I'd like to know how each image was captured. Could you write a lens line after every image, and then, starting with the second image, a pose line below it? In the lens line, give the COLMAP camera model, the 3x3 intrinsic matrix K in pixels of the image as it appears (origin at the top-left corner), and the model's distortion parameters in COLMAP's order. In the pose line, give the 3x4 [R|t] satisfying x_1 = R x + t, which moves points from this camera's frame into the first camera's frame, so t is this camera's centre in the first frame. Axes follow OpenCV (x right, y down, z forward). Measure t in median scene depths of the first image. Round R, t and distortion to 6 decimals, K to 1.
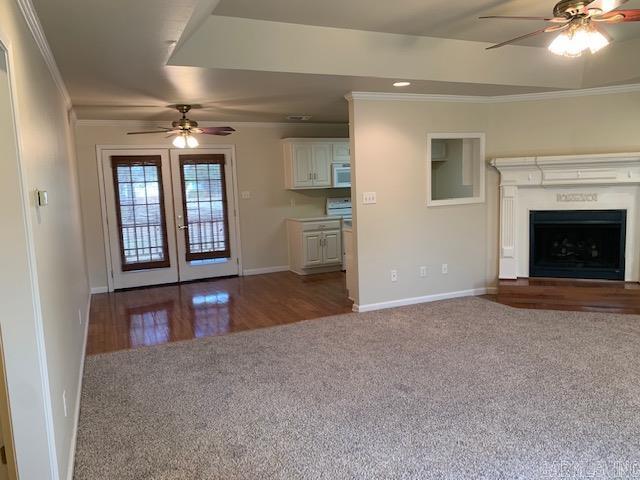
lens RADIAL K [[479.7, 0, 318.8], [0, 479.7, 237.3], [0, 0, 1]] dist [0.001860, -0.009310]
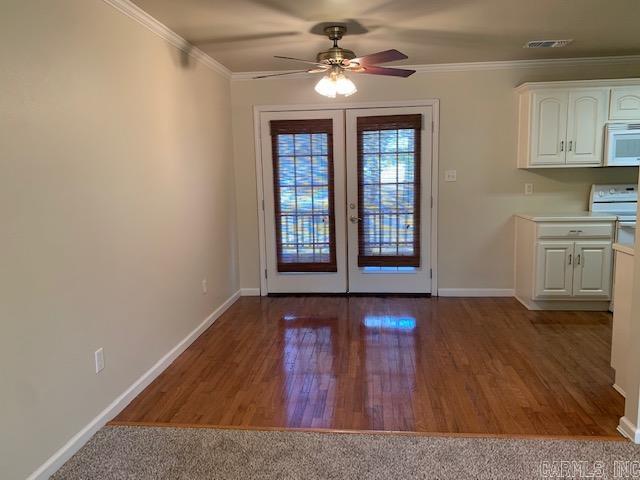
lens RADIAL K [[479.7, 0, 318.8], [0, 479.7, 237.3], [0, 0, 1]] dist [0.001860, -0.009310]
pose [[0.865708, 0.079142, -0.494253, 0.024711], [-0.068036, 0.996862, 0.040454, -0.018718], [0.495904, -0.001394, 0.868376, 0.346337]]
